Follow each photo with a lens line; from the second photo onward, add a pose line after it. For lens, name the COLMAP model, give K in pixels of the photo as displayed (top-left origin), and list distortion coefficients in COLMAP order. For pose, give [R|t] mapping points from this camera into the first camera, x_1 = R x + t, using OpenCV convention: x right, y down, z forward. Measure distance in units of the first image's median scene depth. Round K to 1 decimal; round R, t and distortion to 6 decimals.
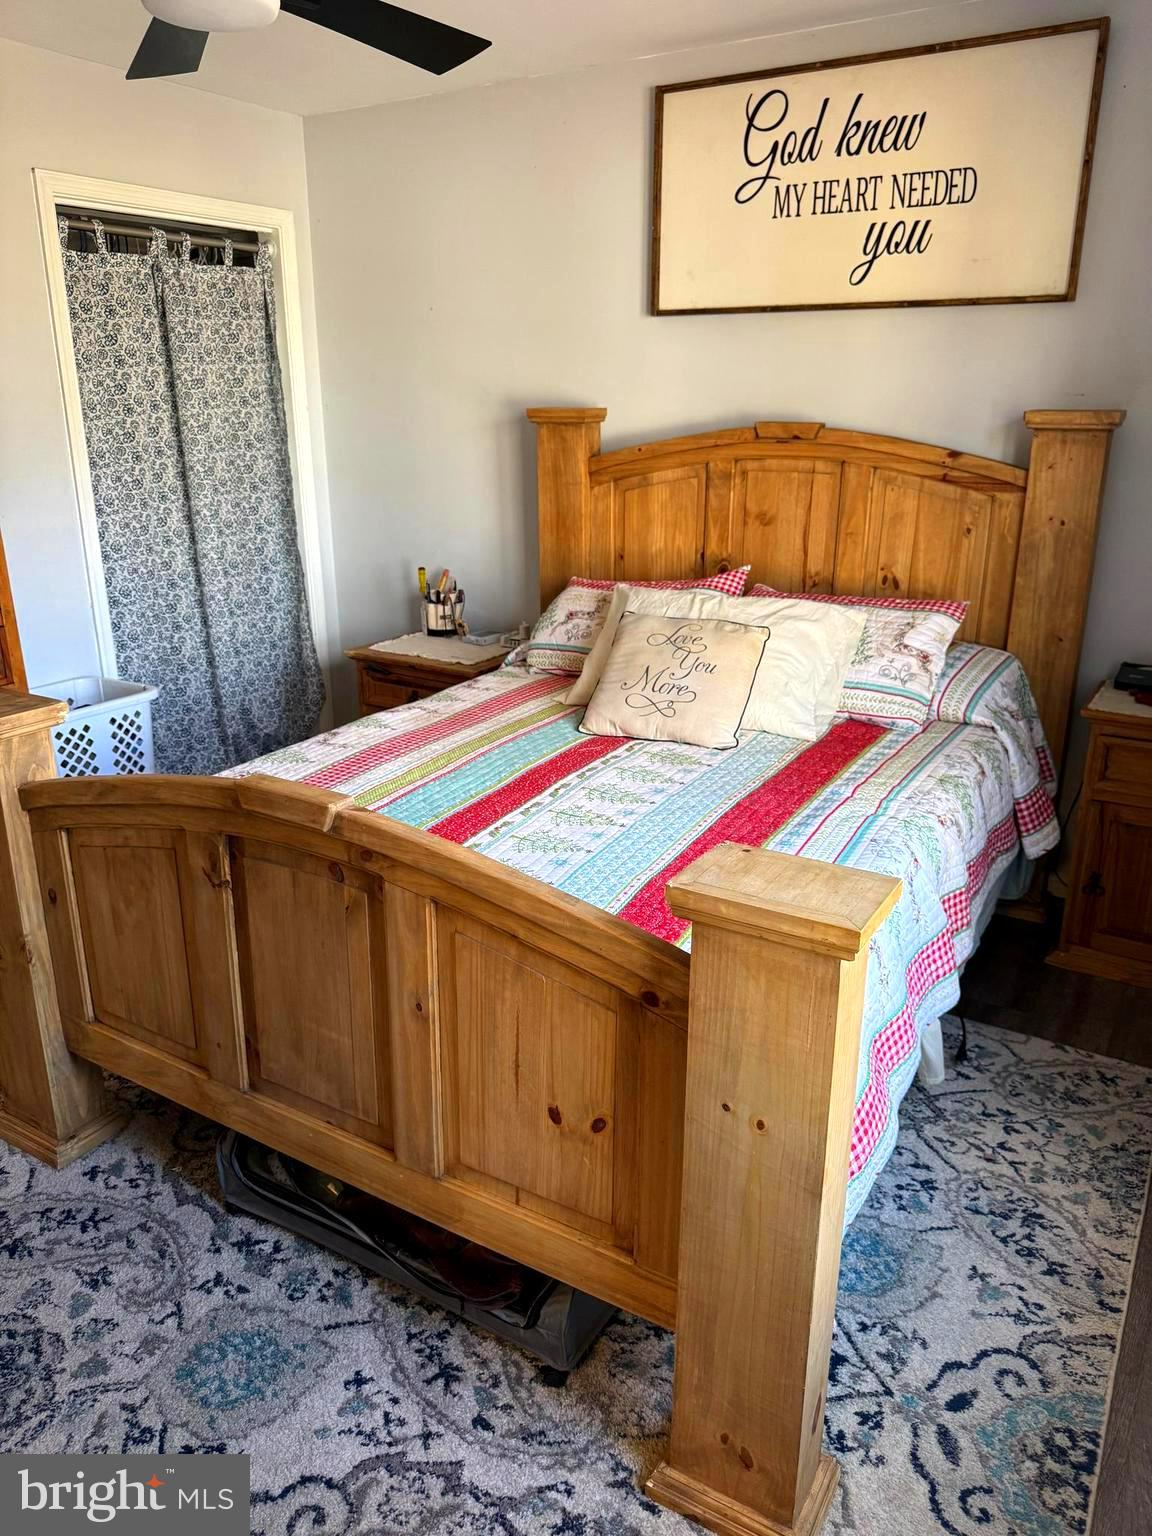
lens RADIAL K [[1084.2, 0, 565.8], [0, 1084.2, 752.0], [0, 0, 1]] dist [0.048345, -0.061778]
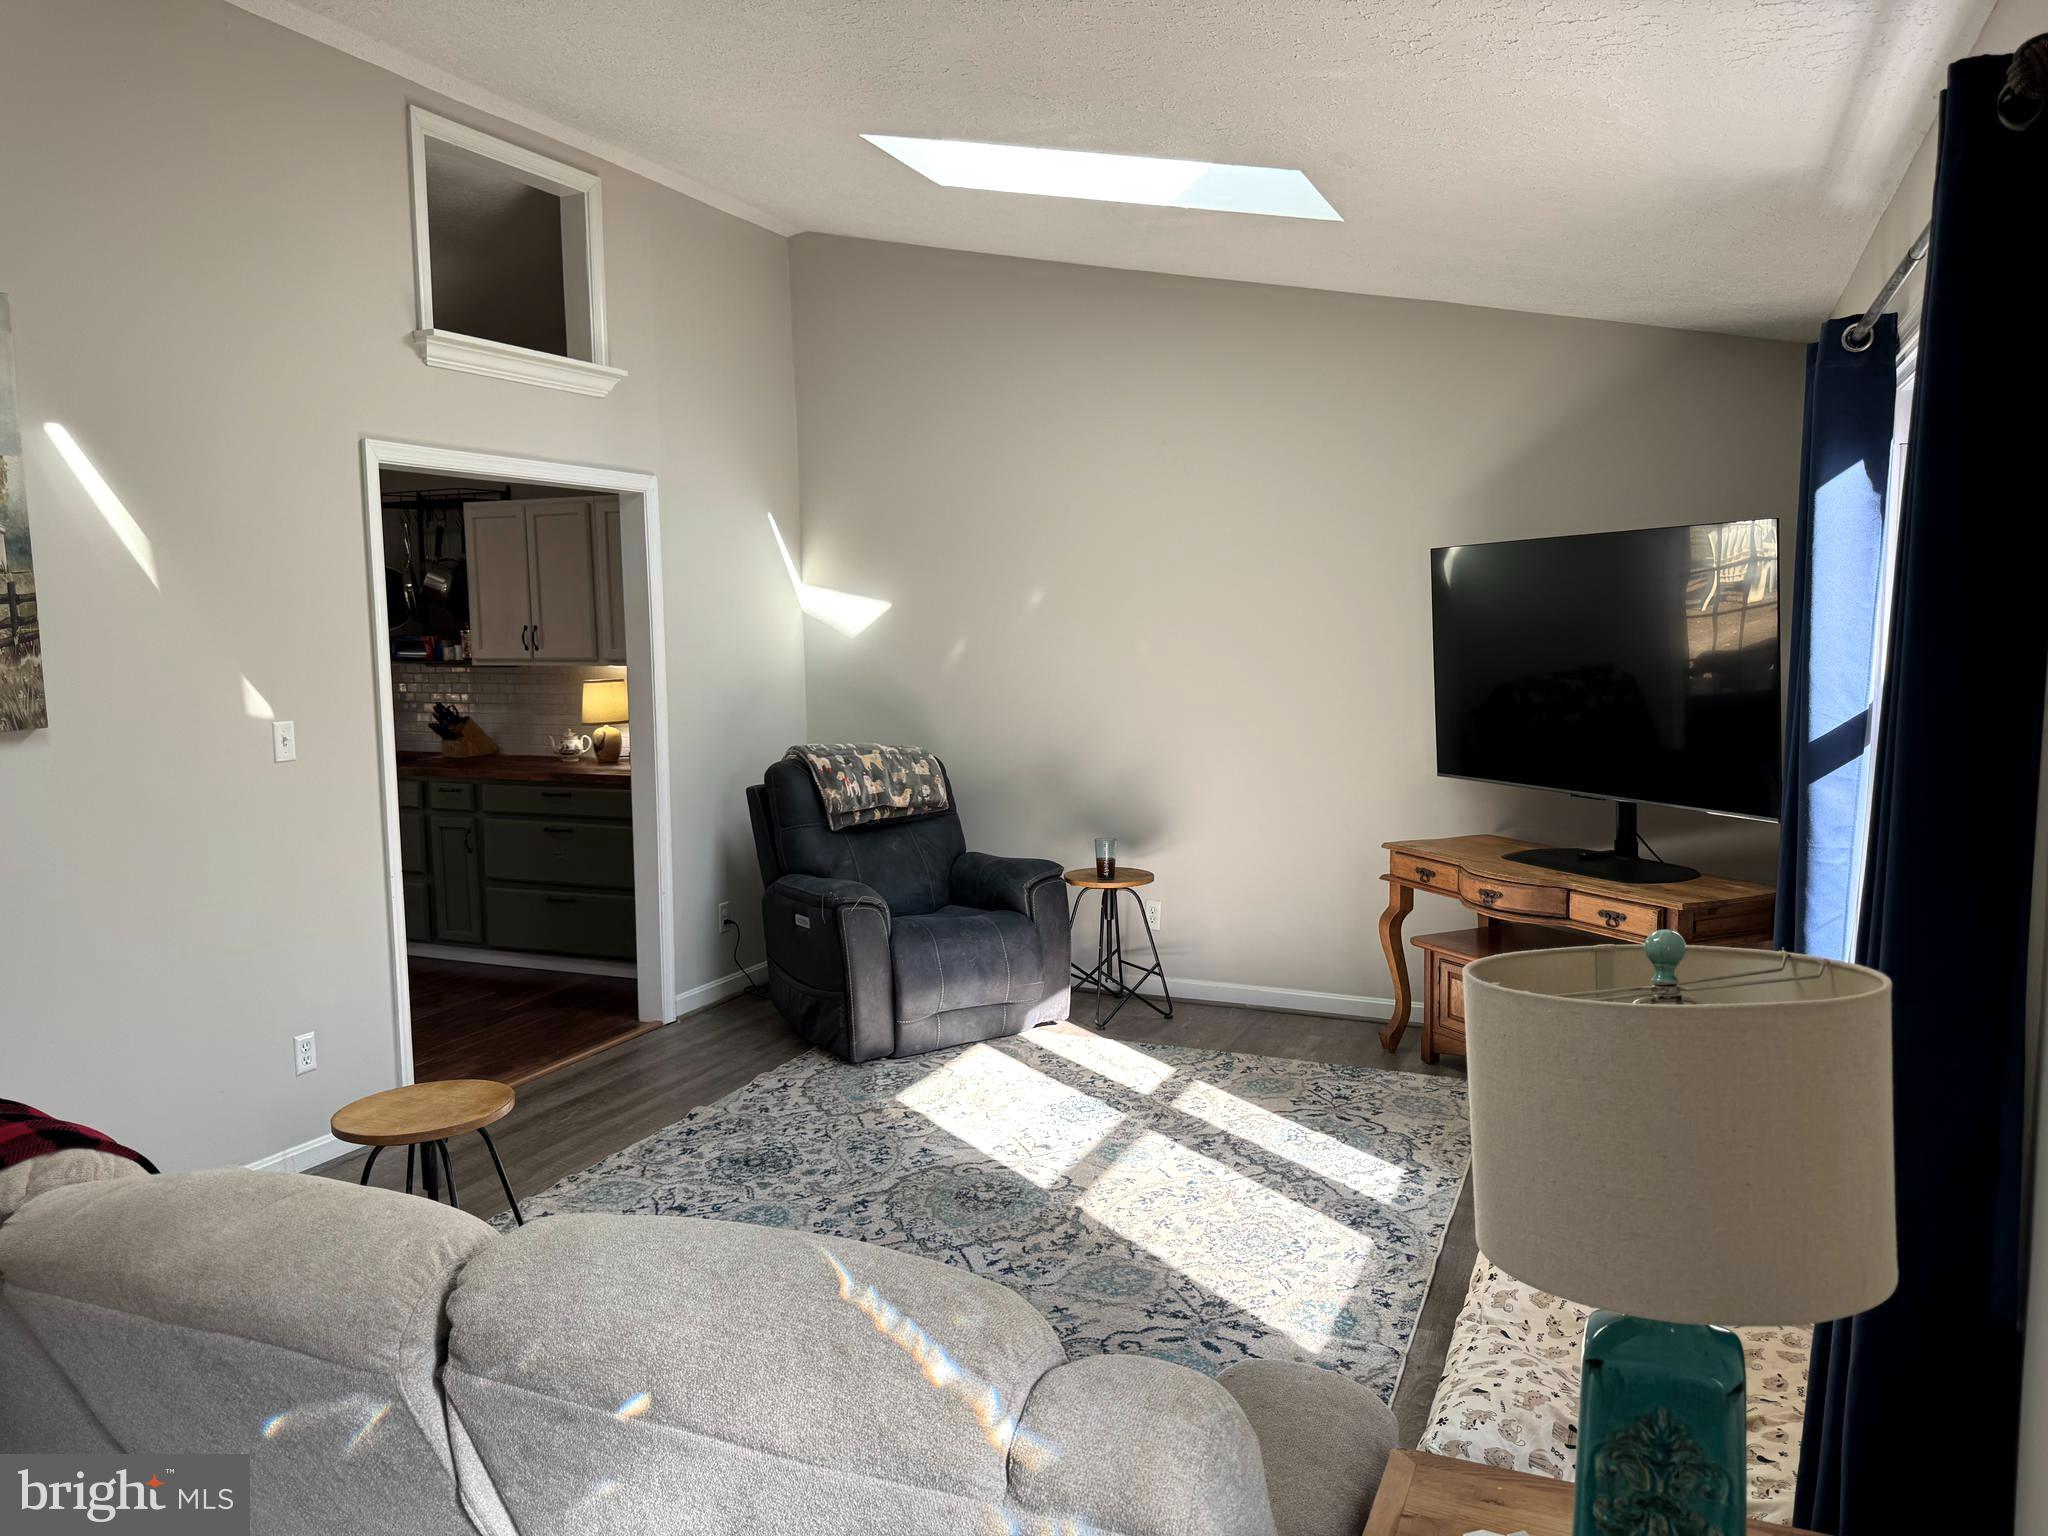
lens RADIAL K [[1445.6, 0, 999.9], [0, 1445.6, 739.5], [0, 0, 1]] dist [0.048345, -0.061778]
pose [[0.133998, 0.087229, -0.987135, 1.037372], [-0.288011, 0.956549, 0.045430, -0.186053], [0.948206, 0.278218, 0.153299, 0.453580]]
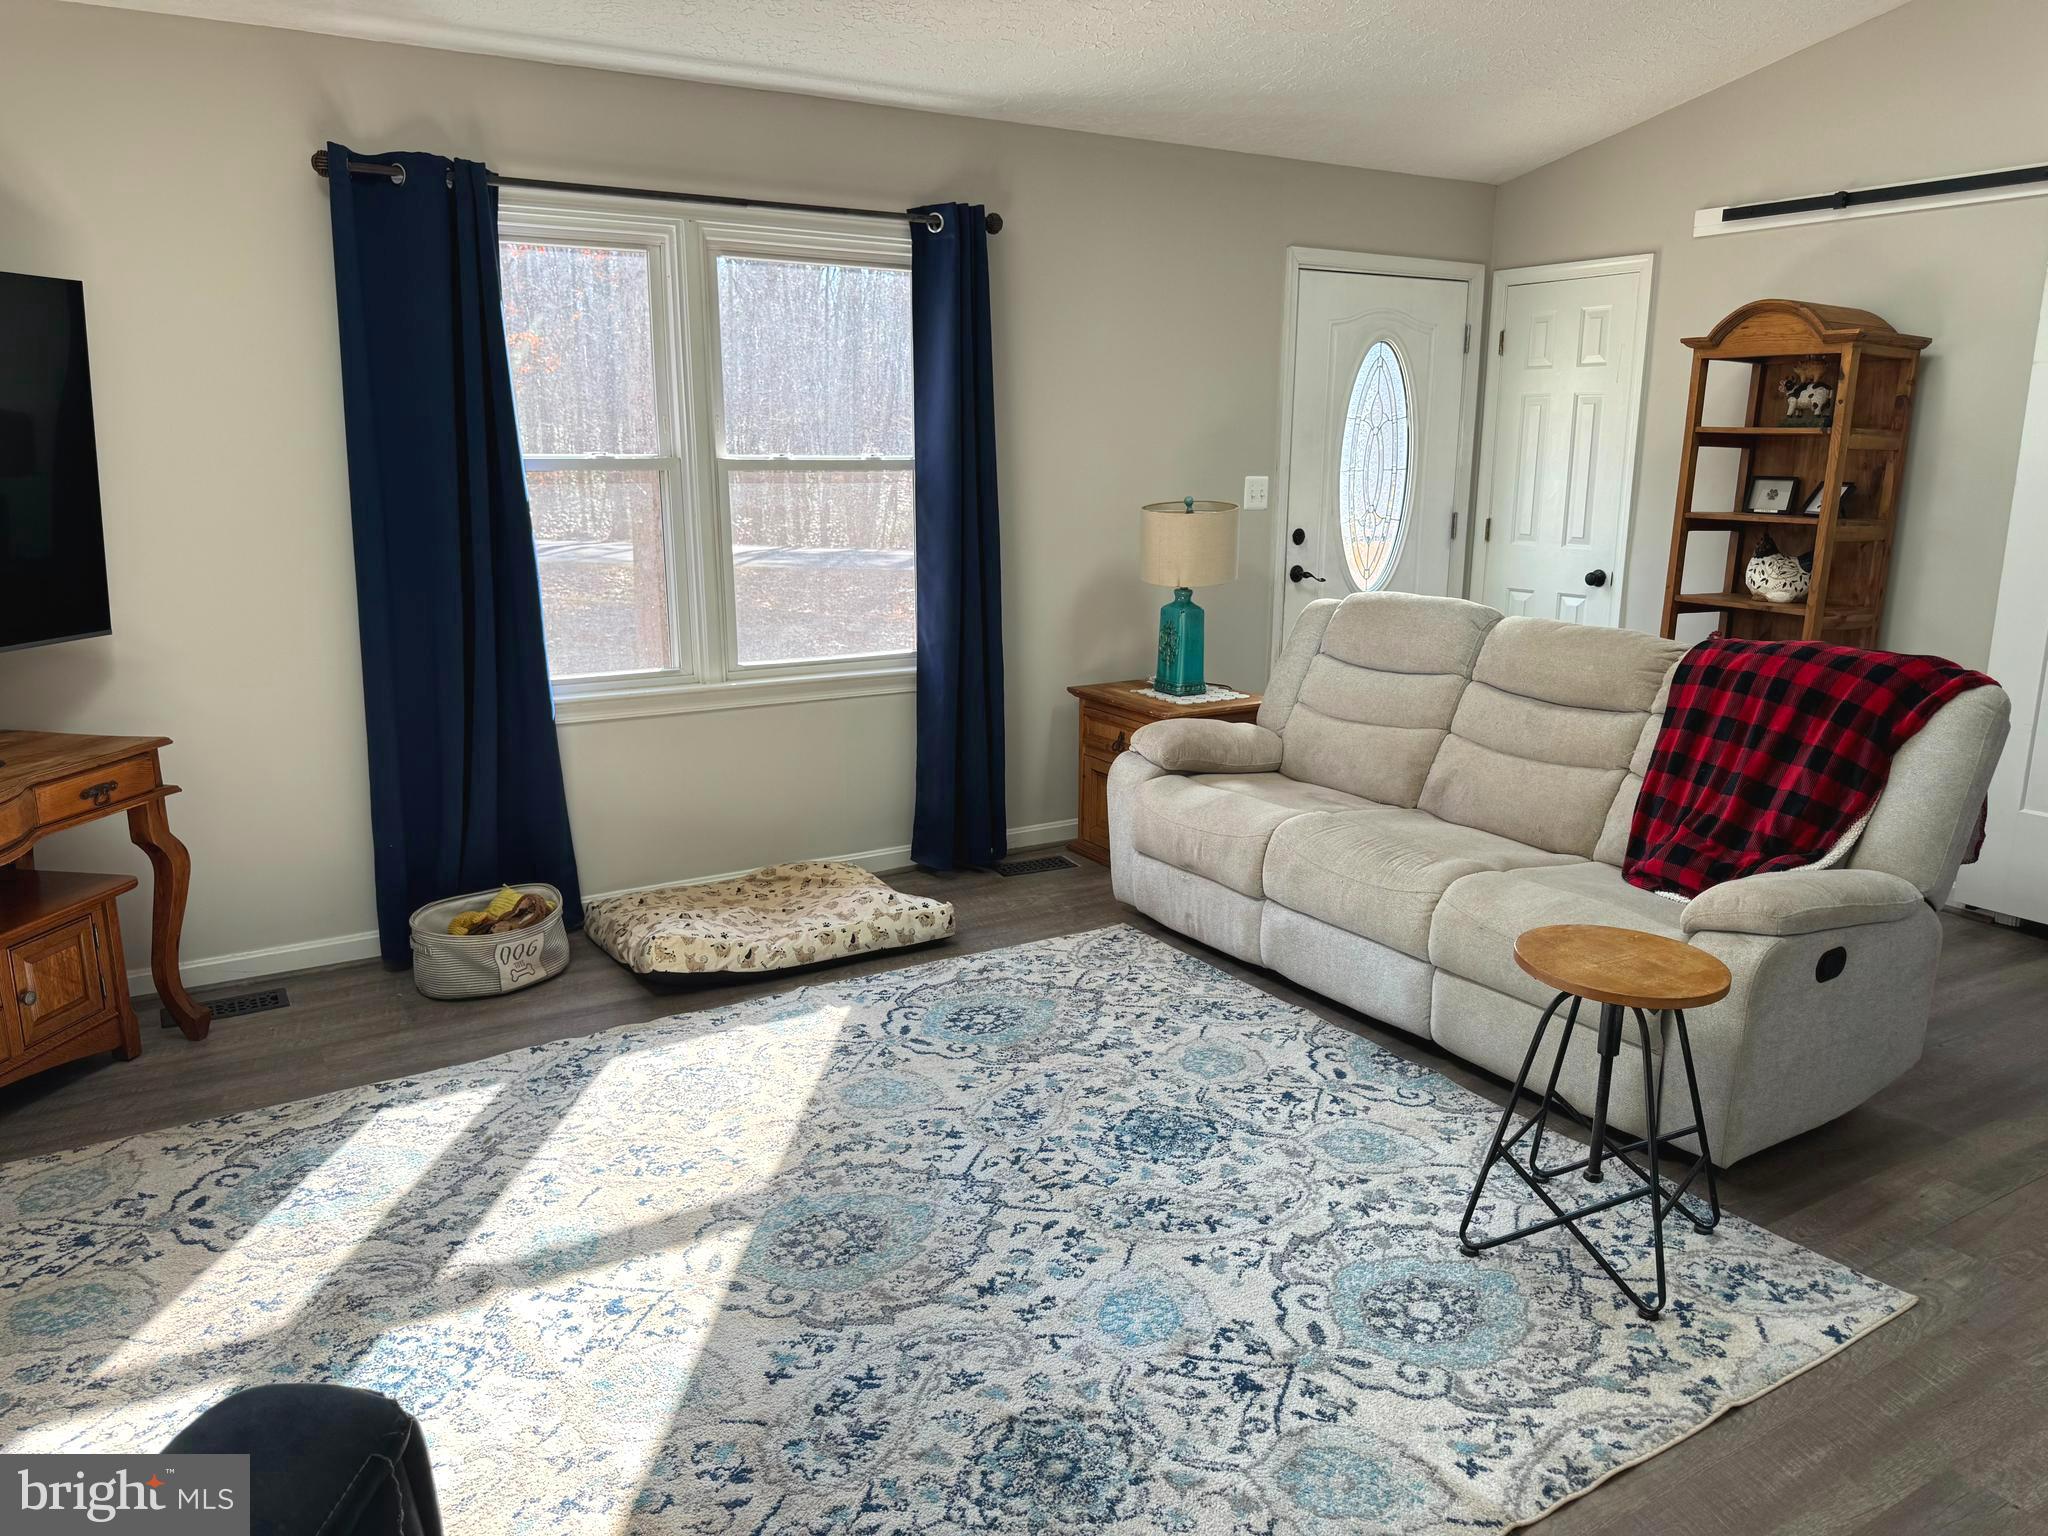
lens RADIAL K [[1445.6, 0, 1021.8], [0, 1445.6, 766.8], [0, 0, 1]] dist [0.048345, -0.061778]
pose [[0.438593, -0.187599, 0.878887, -0.850543], [0.262441, 0.962076, 0.074390, -0.051323], [-0.859512, 0.198029, 0.471194, 0.181932]]
